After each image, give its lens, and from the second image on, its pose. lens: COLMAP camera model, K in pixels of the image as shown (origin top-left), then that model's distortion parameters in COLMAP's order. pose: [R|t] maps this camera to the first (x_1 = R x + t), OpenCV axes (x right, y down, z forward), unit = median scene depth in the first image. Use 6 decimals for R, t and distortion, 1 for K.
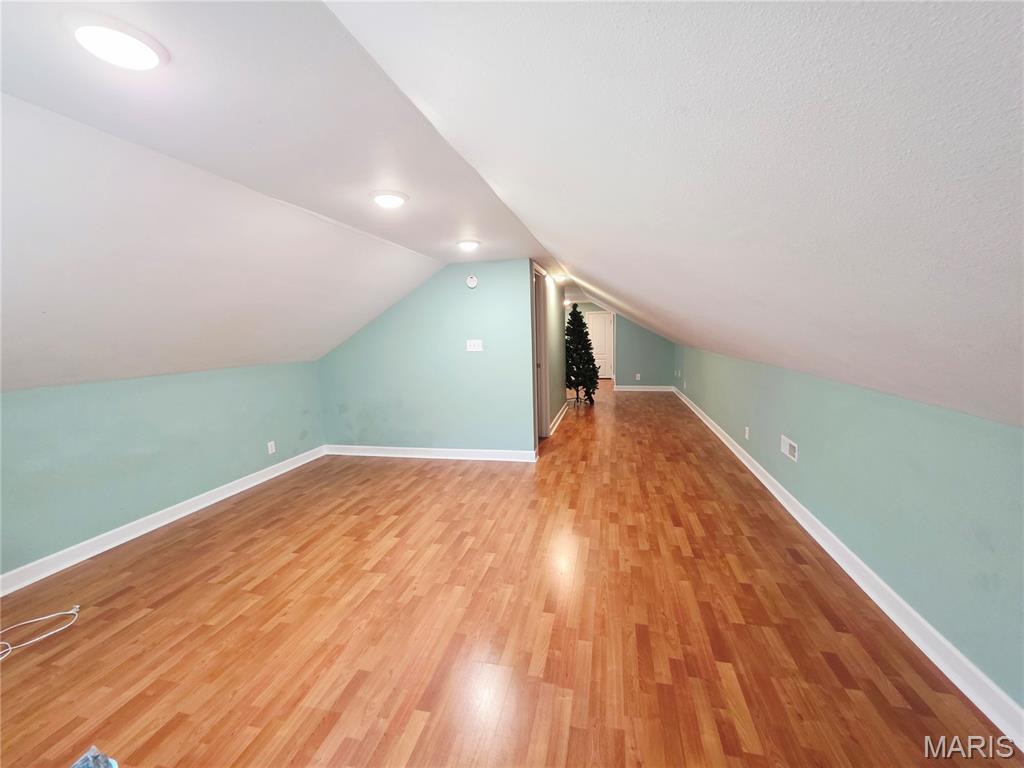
lens RADIAL K [[412.6, 0, 512.1], [0, 412.6, 384.0], [0, 0, 1]] dist [-0.002056, -0.000458]
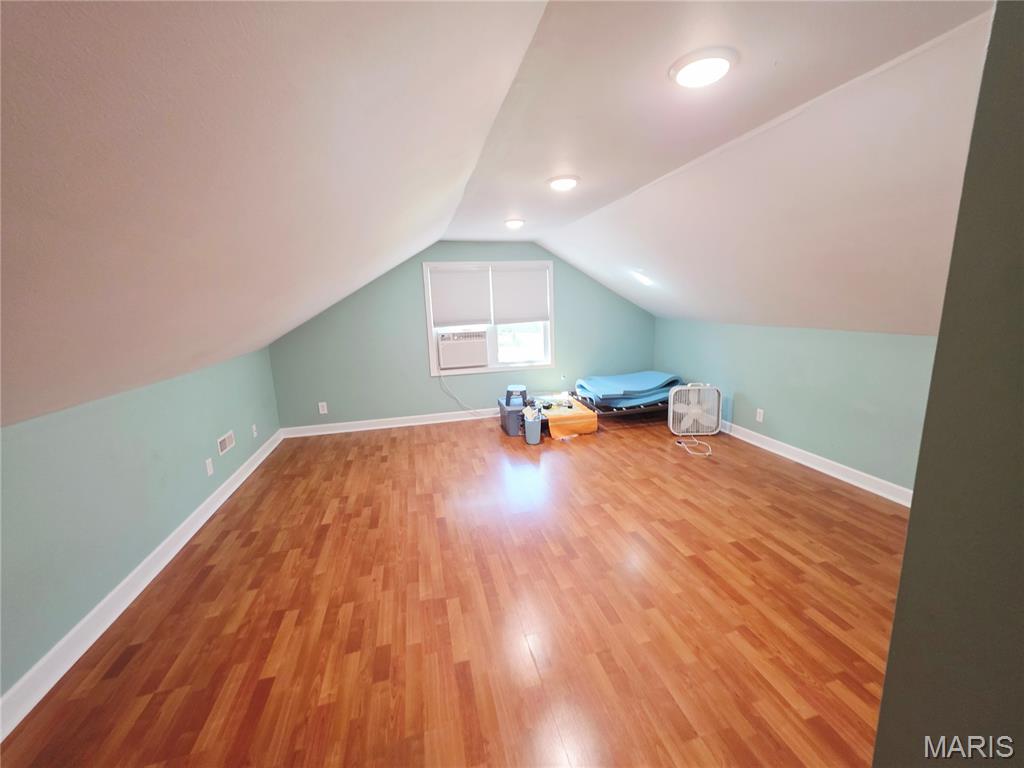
lens RADIAL K [[412.6, 0, 512.0], [0, 412.6, 383.2], [0, 0, 1]] dist [-0.002056, -0.000458]
pose [[-0.886866, 0.146437, -0.438206, 0.432743], [0.000622, 0.948822, 0.315812, -0.316780], [0.462026, 0.279810, -0.841569, 2.231123]]
